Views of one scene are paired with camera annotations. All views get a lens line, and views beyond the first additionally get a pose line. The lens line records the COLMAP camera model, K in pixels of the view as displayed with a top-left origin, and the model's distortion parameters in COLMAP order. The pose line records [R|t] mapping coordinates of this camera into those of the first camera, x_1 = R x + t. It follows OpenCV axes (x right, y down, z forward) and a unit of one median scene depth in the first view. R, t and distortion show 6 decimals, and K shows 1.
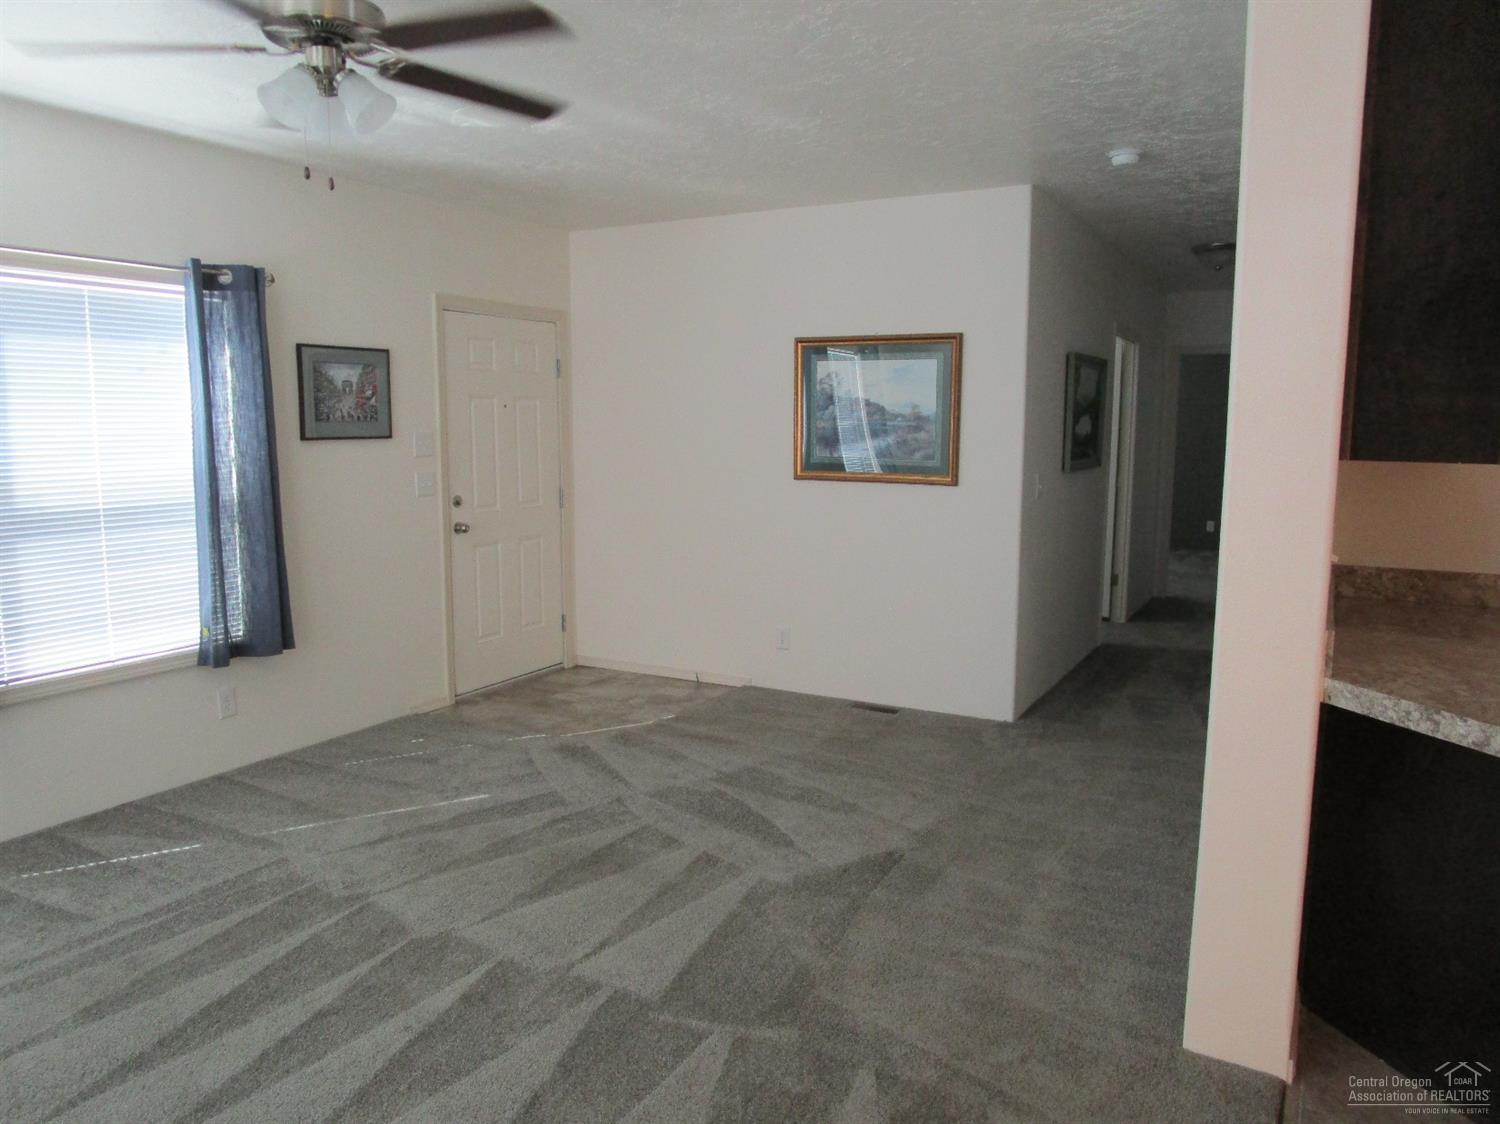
lens RADIAL K [[1076.0, 0, 750.1], [0, 1076.0, 552.2], [0, 0, 1]] dist [-0.016556, 0.005028]
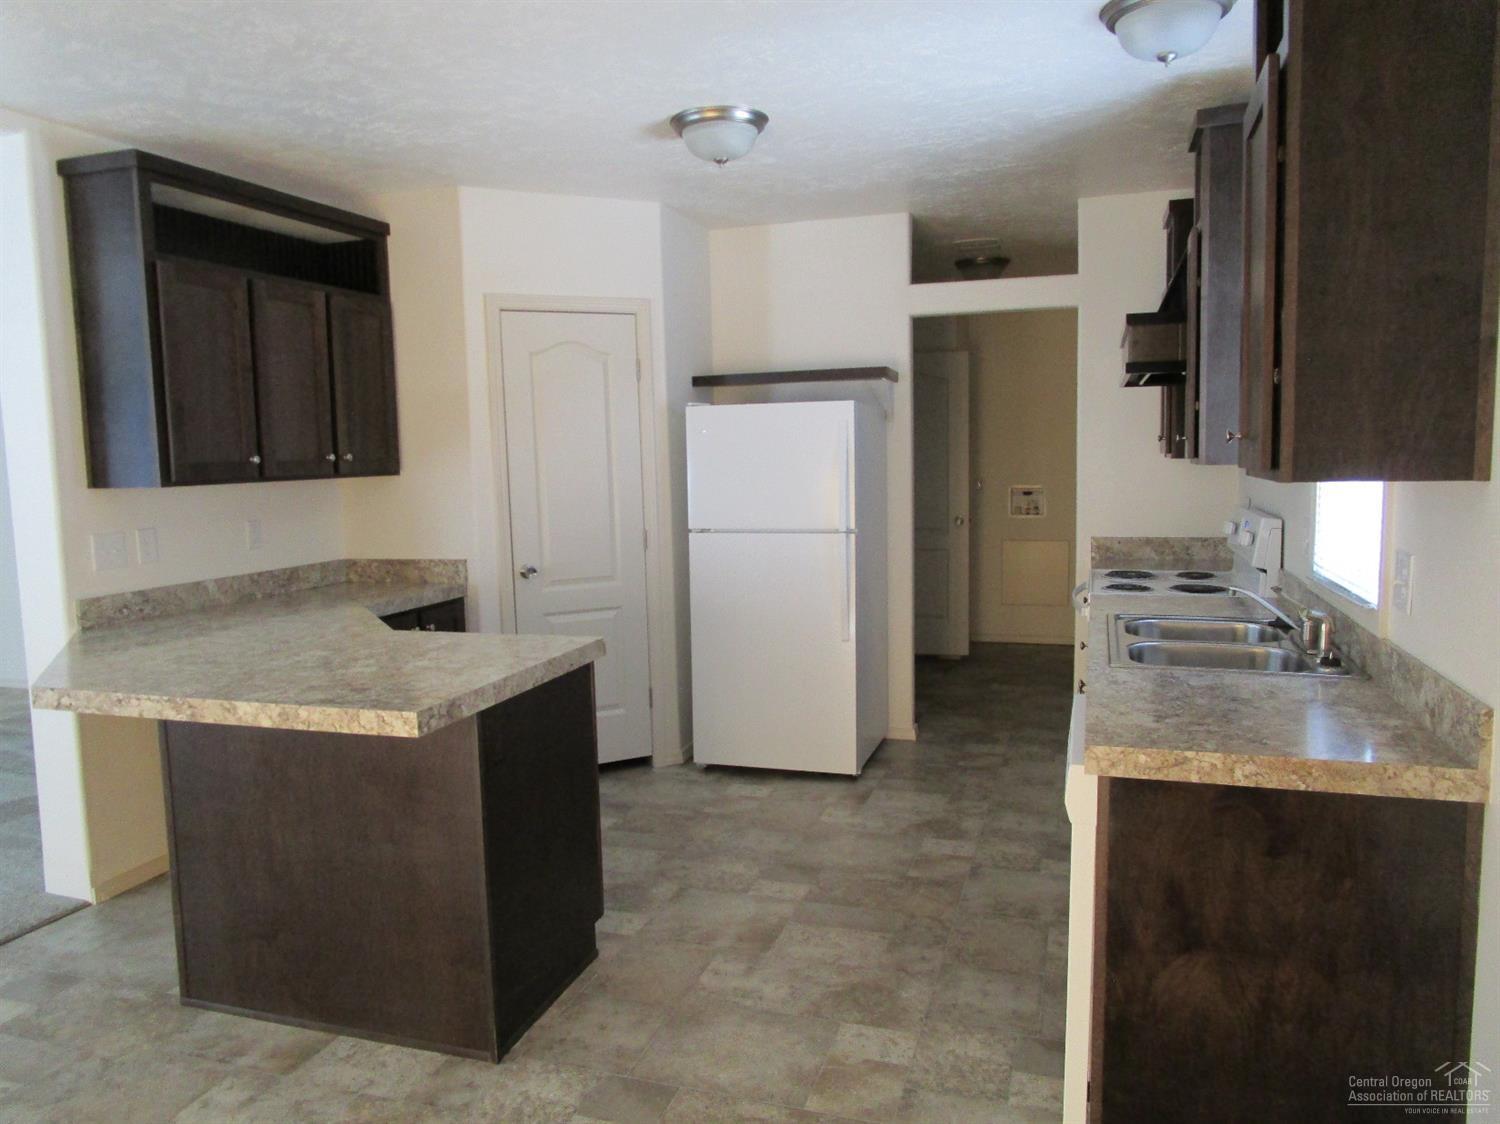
lens RADIAL K [[1076.0, 0, 738.5], [0, 1076.0, 556.4], [0, 0, 1]] dist [-0.016556, 0.005028]
pose [[0.983194, -0.048434, 0.176021, 0.653562], [0.052548, 0.998442, -0.018783, 0.049590], [-0.174837, 0.027717, 0.984207, -0.361110]]
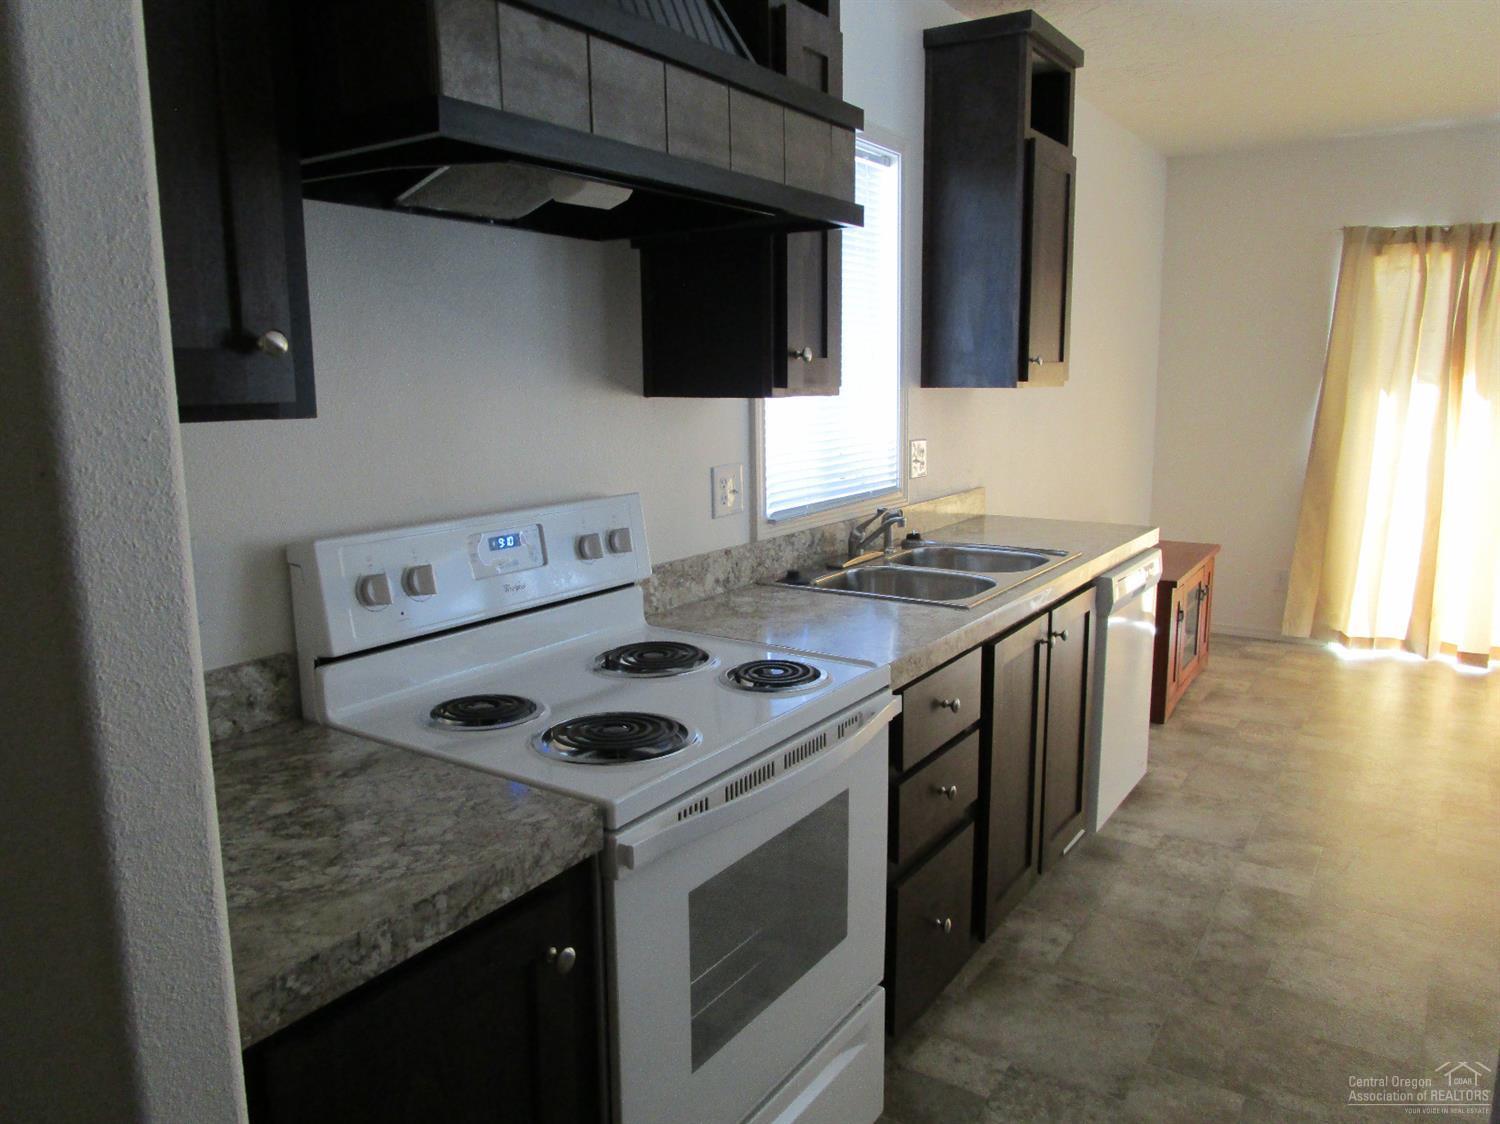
lens RADIAL K [[1076.0, 0, 734.1], [0, 1076.0, 557.0], [0, 0, 1]] dist [-0.016556, 0.005028]
pose [[-0.995700, -0.024704, 0.089286, 1.127123], [0.002372, 0.956674, 0.291150, -0.095145], [-0.092610, 0.290110, -0.952502, 0.898224]]
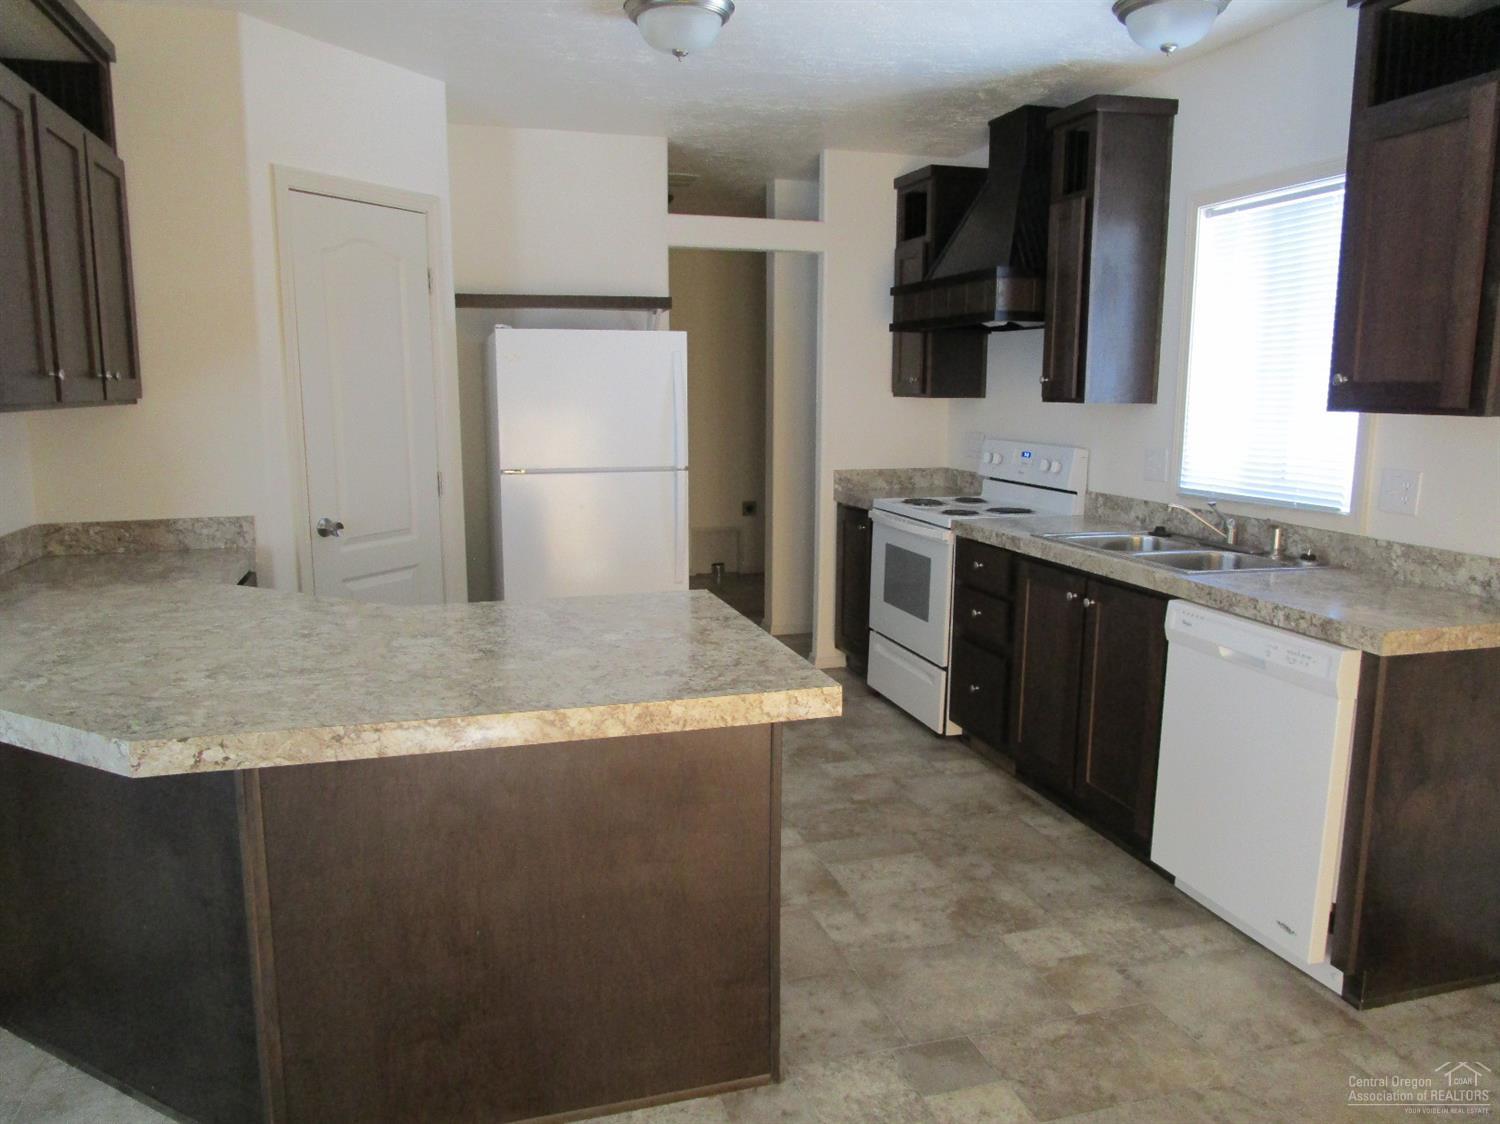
lens RADIAL K [[1076.0, 0, 736.9], [0, 1076.0, 552.6], [0, 0, 1]] dist [-0.016556, 0.005028]
pose [[0.709740, -0.116067, 0.694836, 0.262186], [0.089114, 0.993203, 0.074881, 0.017517], [-0.698805, 0.008773, 0.715259, -0.099210]]
